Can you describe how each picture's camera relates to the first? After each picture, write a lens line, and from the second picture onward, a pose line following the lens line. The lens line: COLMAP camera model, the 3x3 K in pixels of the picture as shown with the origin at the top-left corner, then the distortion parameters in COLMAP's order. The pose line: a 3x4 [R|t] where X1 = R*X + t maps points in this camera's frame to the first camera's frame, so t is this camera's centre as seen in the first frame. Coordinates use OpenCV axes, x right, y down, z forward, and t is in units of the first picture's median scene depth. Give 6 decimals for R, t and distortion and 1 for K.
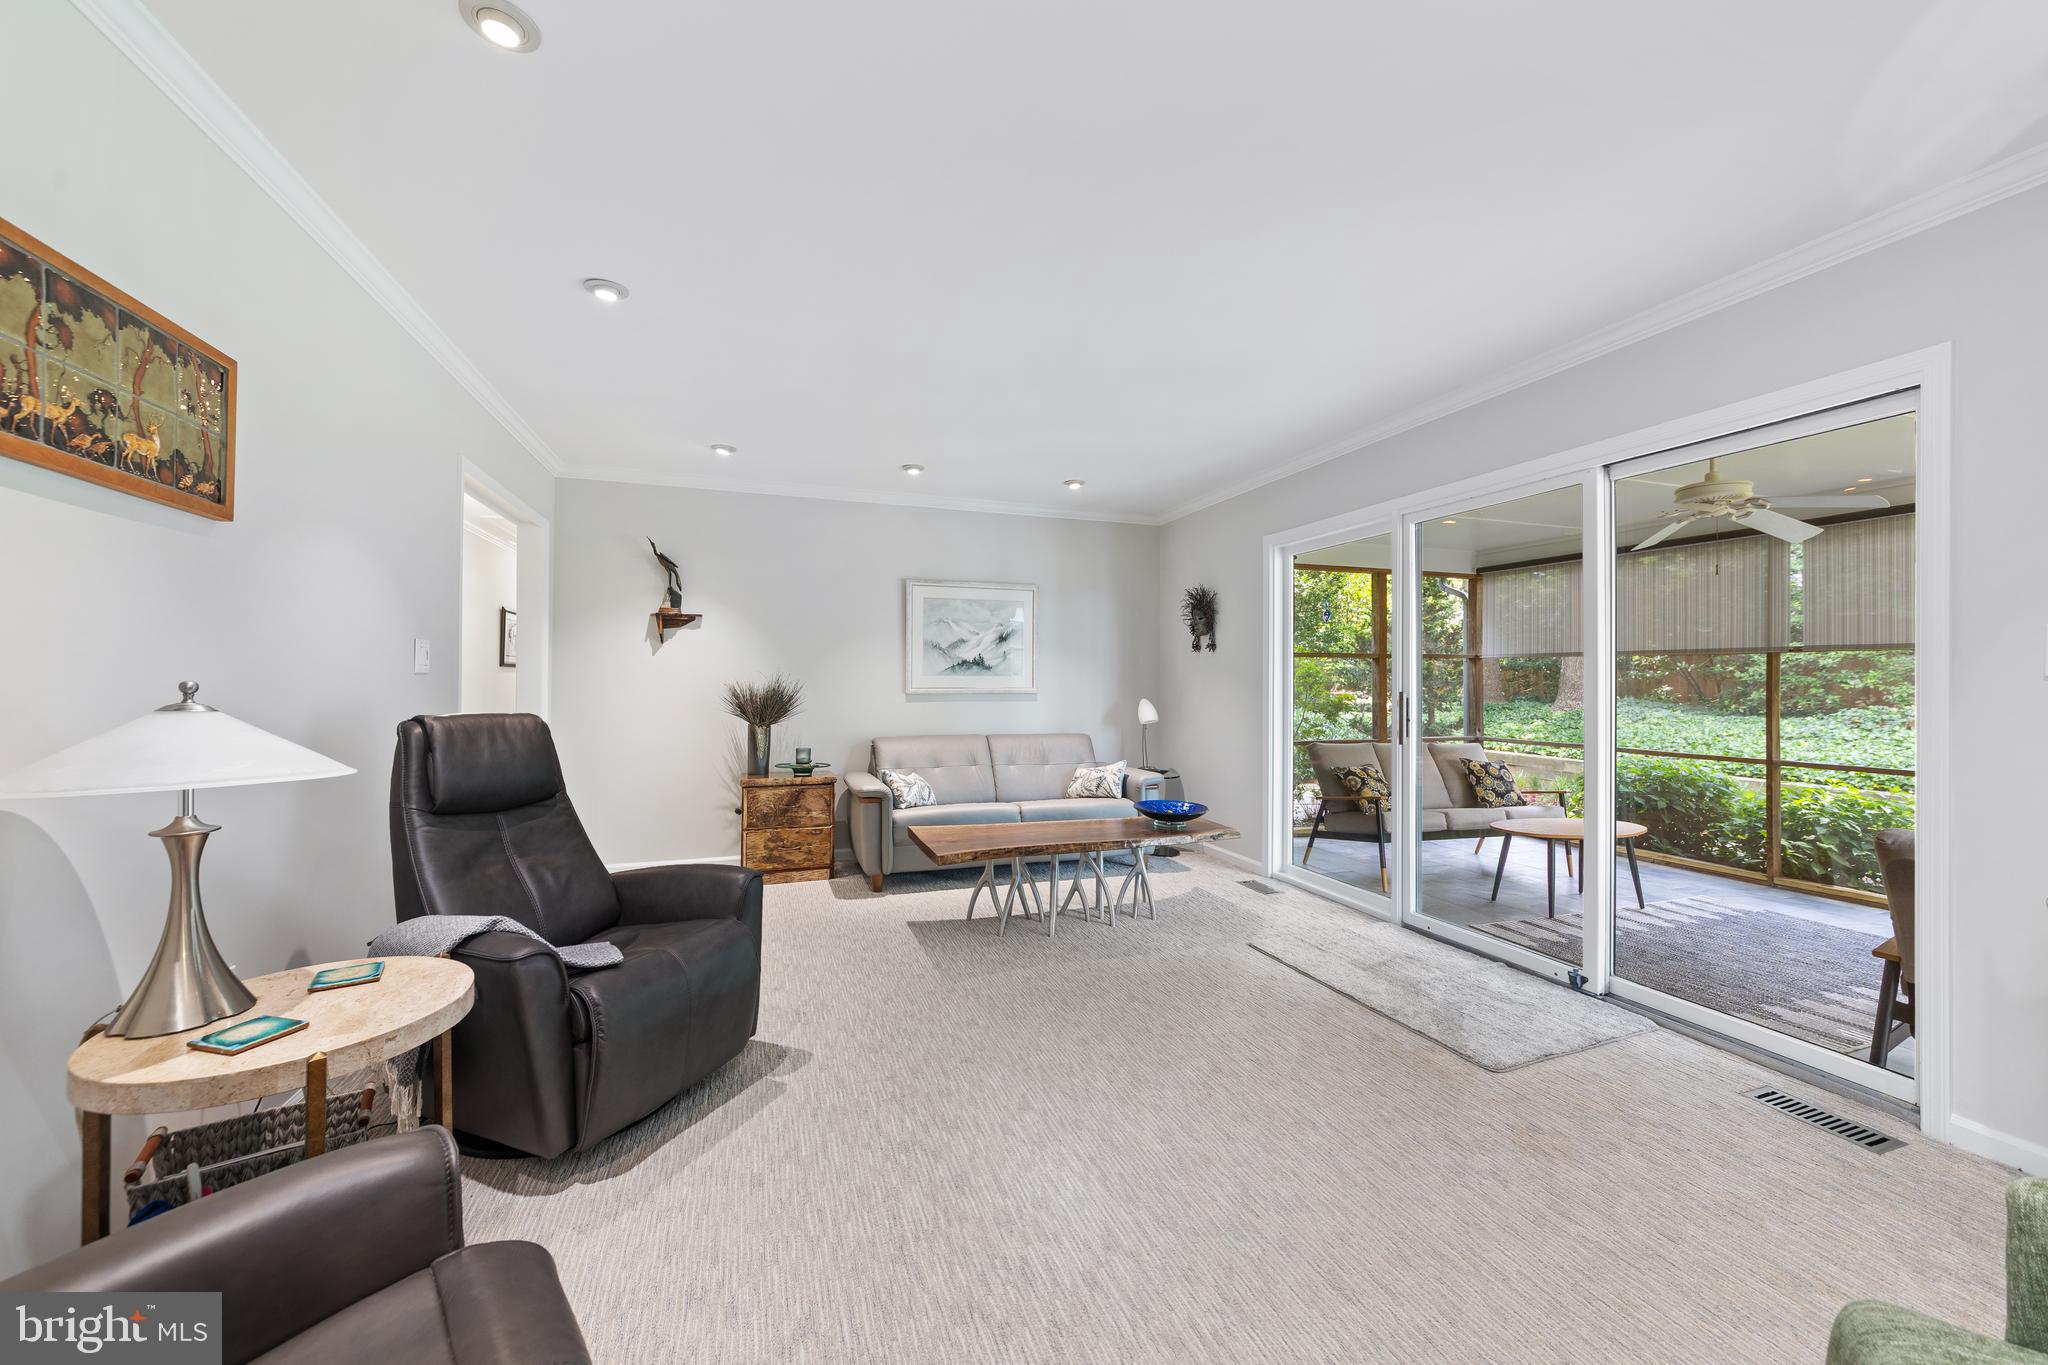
lens RADIAL K [[773.4, 0, 1032.1], [0, 773.4, 680.2], [0, 0, 1]] dist [-0.002488, -0.000256]
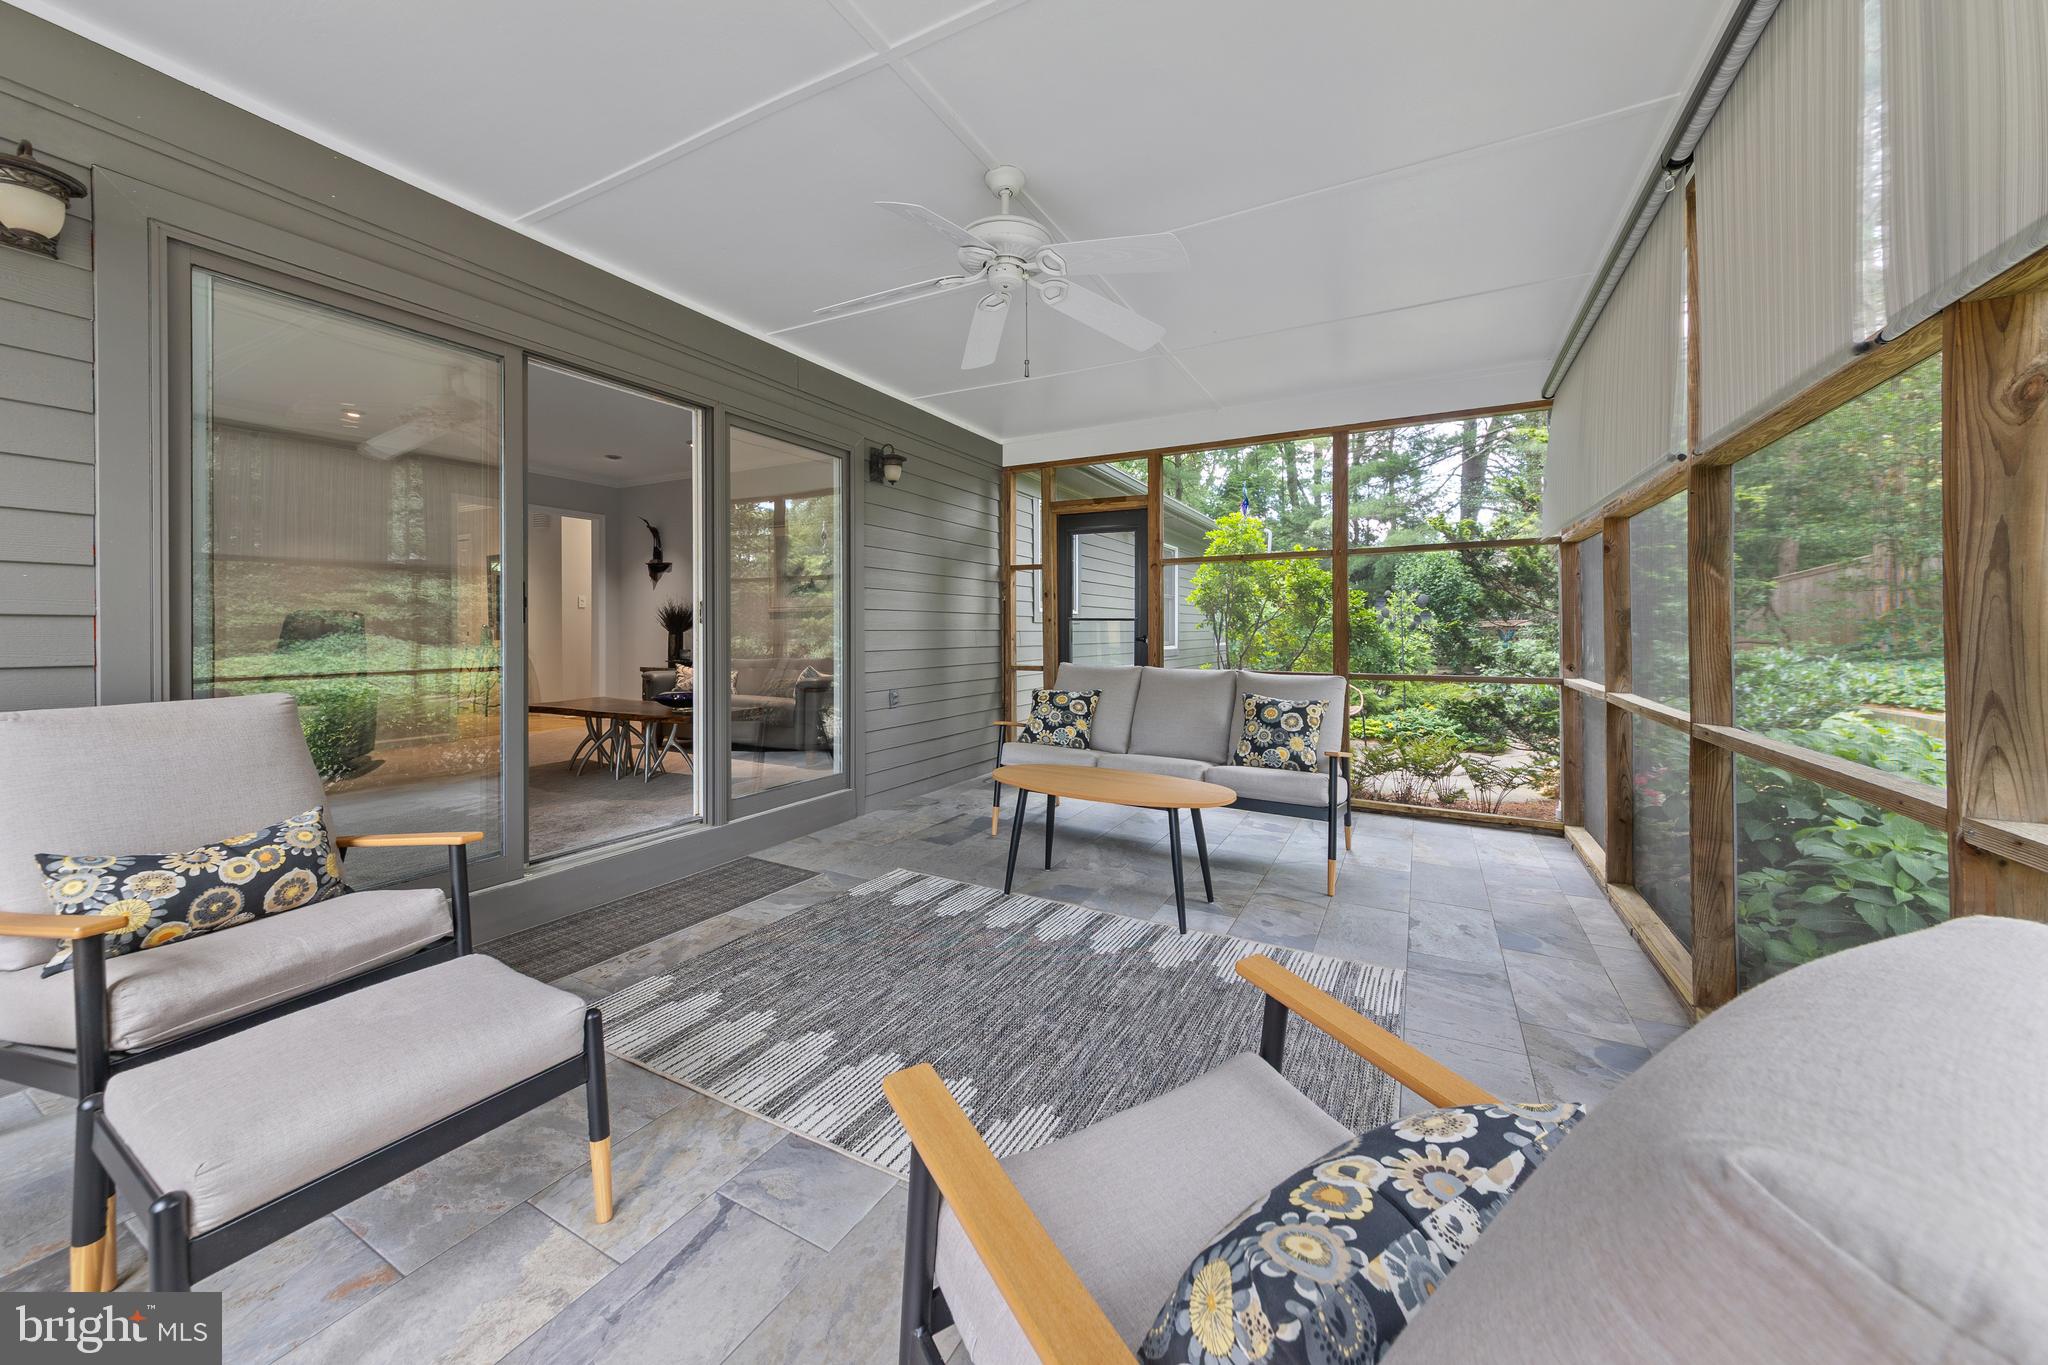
lens RADIAL K [[743.6, 0, 1015.6], [0, 743.6, 636.8], [0, 0, 1]] dist [0.000584, 0.000012]
pose [[0.666604, -0.001945, -0.745410, 1.012730], [0.002624, 0.999997, -0.000263, 0.057451], [0.745407, -0.001781, 0.666607, 0.461114]]
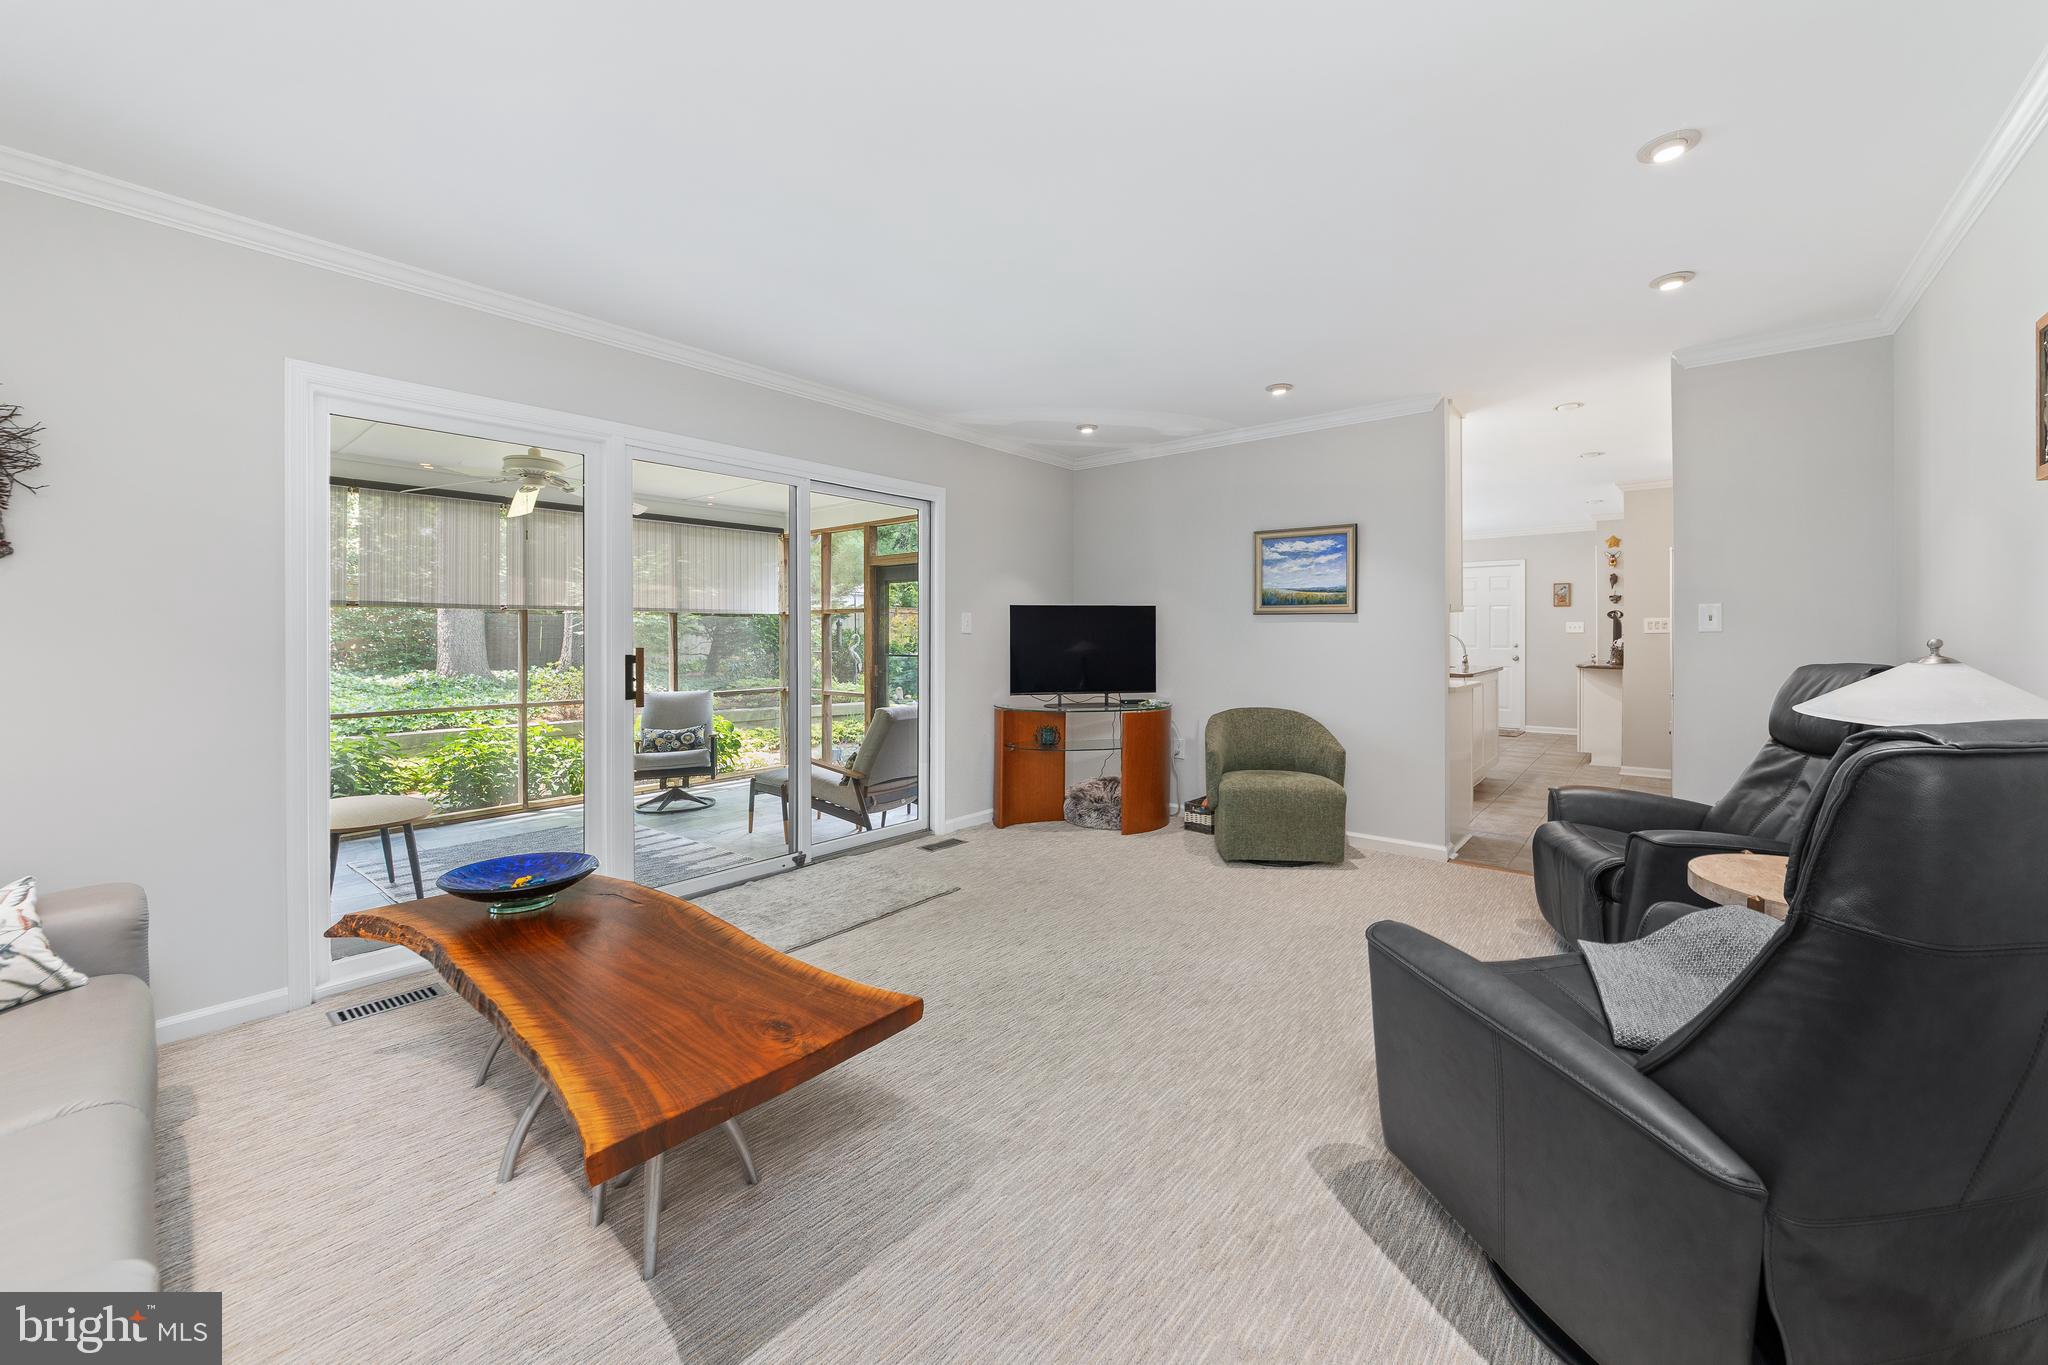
lens RADIAL K [[773.7, 0, 1046.5], [0, 773.7, 642.2], [0, 0, 1]] dist [-0.003042, -0.000014]
pose [[-0.521842, -0.011906, 0.852959, -0.351226], [-0.004294, 0.999927, 0.011331, -0.002151], [-0.853031, 0.002251, -0.521855, 0.723886]]
